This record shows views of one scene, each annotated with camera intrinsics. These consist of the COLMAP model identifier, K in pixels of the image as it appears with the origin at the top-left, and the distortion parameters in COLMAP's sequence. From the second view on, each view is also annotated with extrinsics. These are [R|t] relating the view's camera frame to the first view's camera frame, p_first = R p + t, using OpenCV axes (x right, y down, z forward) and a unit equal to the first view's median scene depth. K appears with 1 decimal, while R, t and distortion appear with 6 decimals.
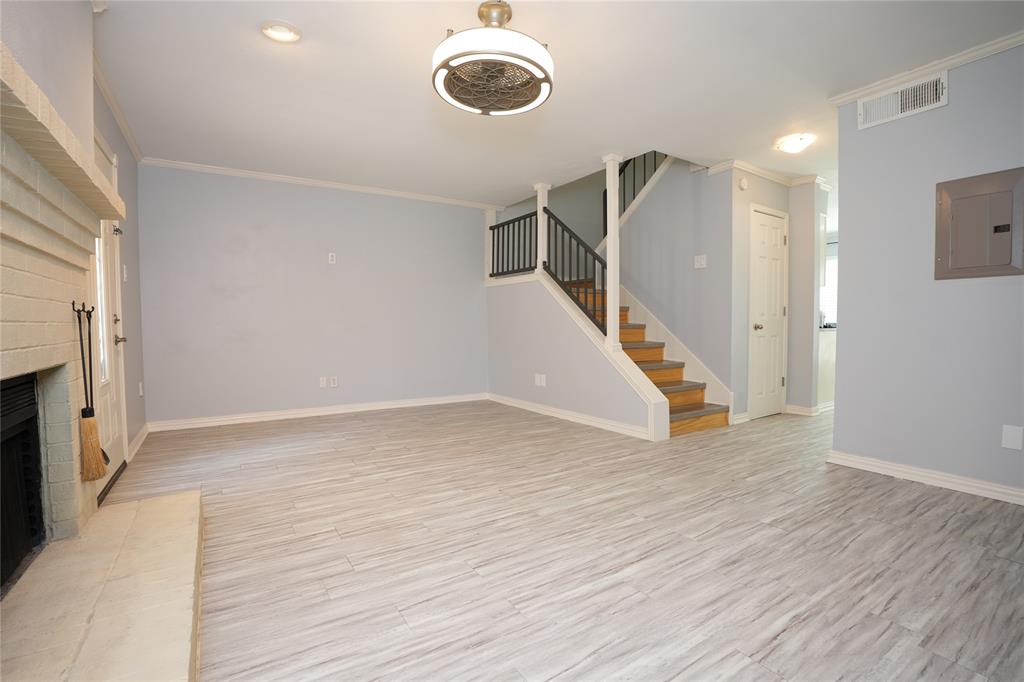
lens RADIAL K [[470.5, 0, 508.4], [0, 470.5, 344.7], [0, 0, 1]] dist [-0.074710, 0.022201]
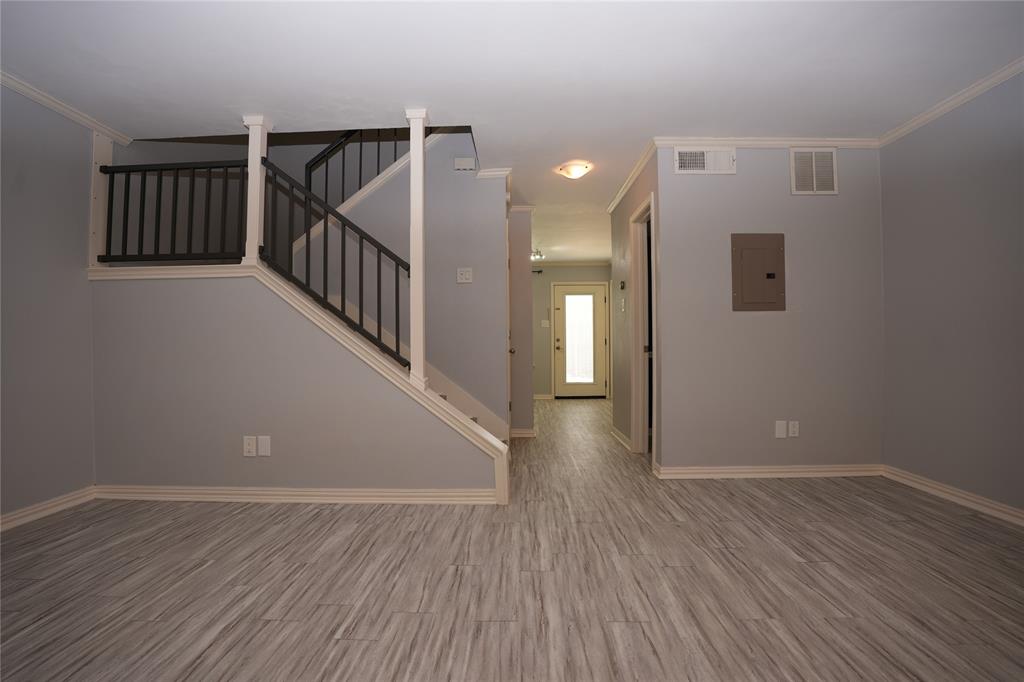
lens RADIAL K [[470.5, 0, 508.4], [0, 470.5, 344.7], [0, 0, 1]] dist [-0.074710, 0.022201]
pose [[0.560299, 0.000505, 0.828290, -0.367379], [0.042271, 0.998679, -0.029203, -0.033365], [-0.827211, 0.051375, 0.559538, 0.658636]]
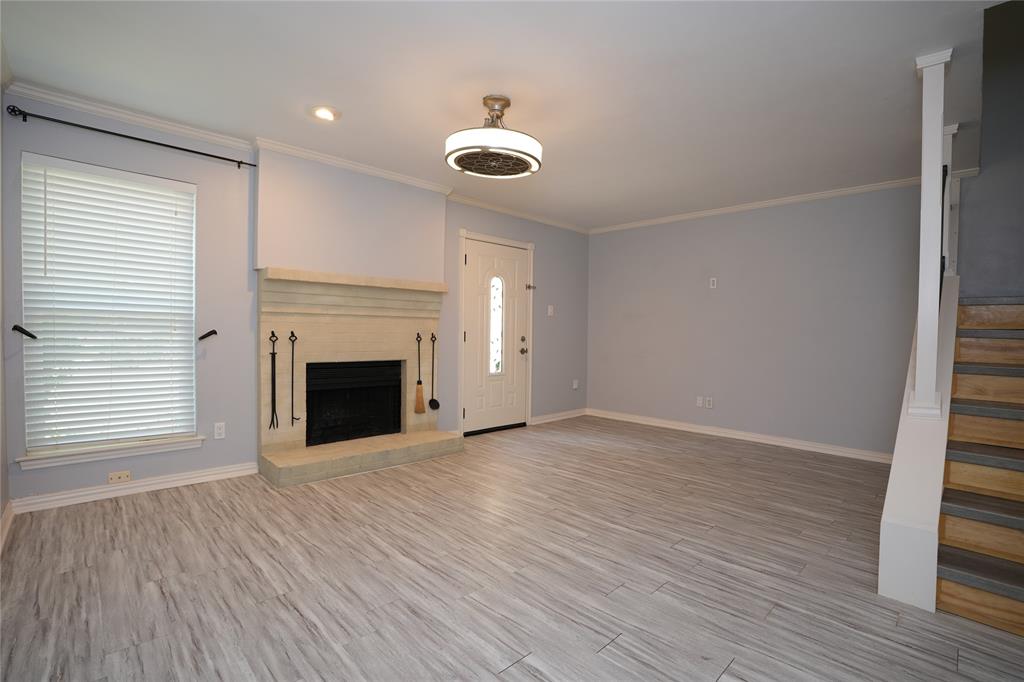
lens RADIAL K [[470.5, 0, 508.4], [0, 470.5, 344.7], [0, 0, 1]] dist [-0.074710, 0.022201]
pose [[0.198188, 0.033978, -0.979575, 0.835550], [-0.062366, 0.997811, 0.021992, -0.067456], [0.978178, 0.056734, 0.199873, 0.554771]]
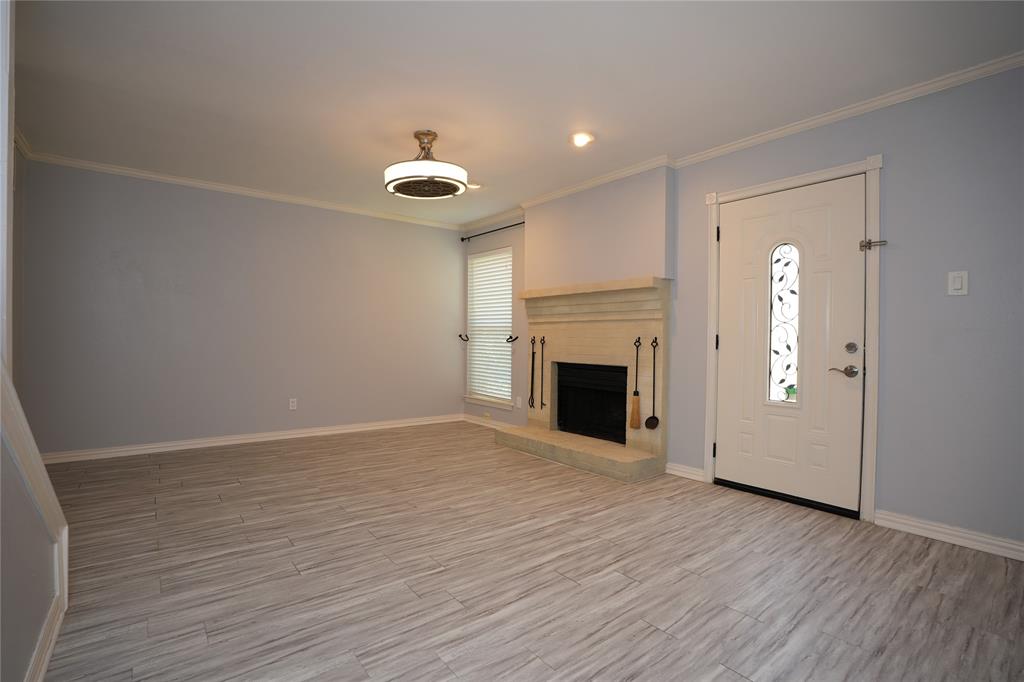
lens RADIAL K [[470.5, 0, 508.4], [0, 470.5, 344.7], [0, 0, 1]] dist [-0.074710, 0.022201]
pose [[-0.994589, -0.005160, -0.103757, -0.097019], [-0.011344, 0.998188, 0.059096, -0.102779], [0.103265, 0.059953, -0.992845, 1.724344]]
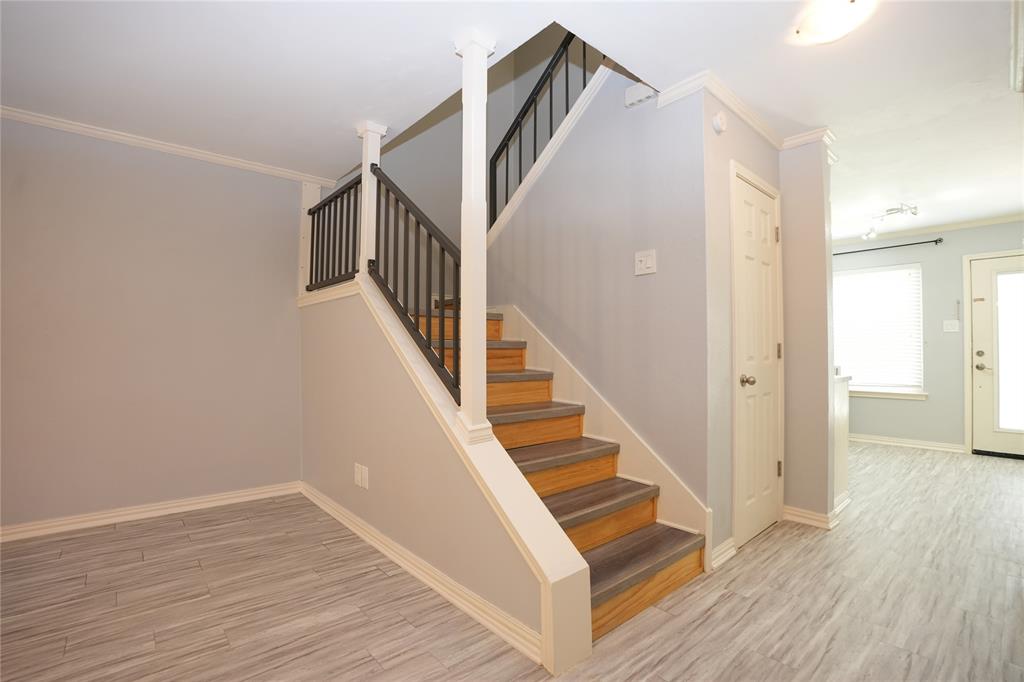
lens RADIAL K [[470.5, 0, 508.4], [0, 470.5, 344.7], [0, 0, 1]] dist [-0.074710, 0.022201]
pose [[0.989607, 0.006570, 0.143649, 0.249018], [0.002017, 0.998223, -0.059547, -0.070023], [-0.143785, 0.059217, 0.987836, 0.692025]]
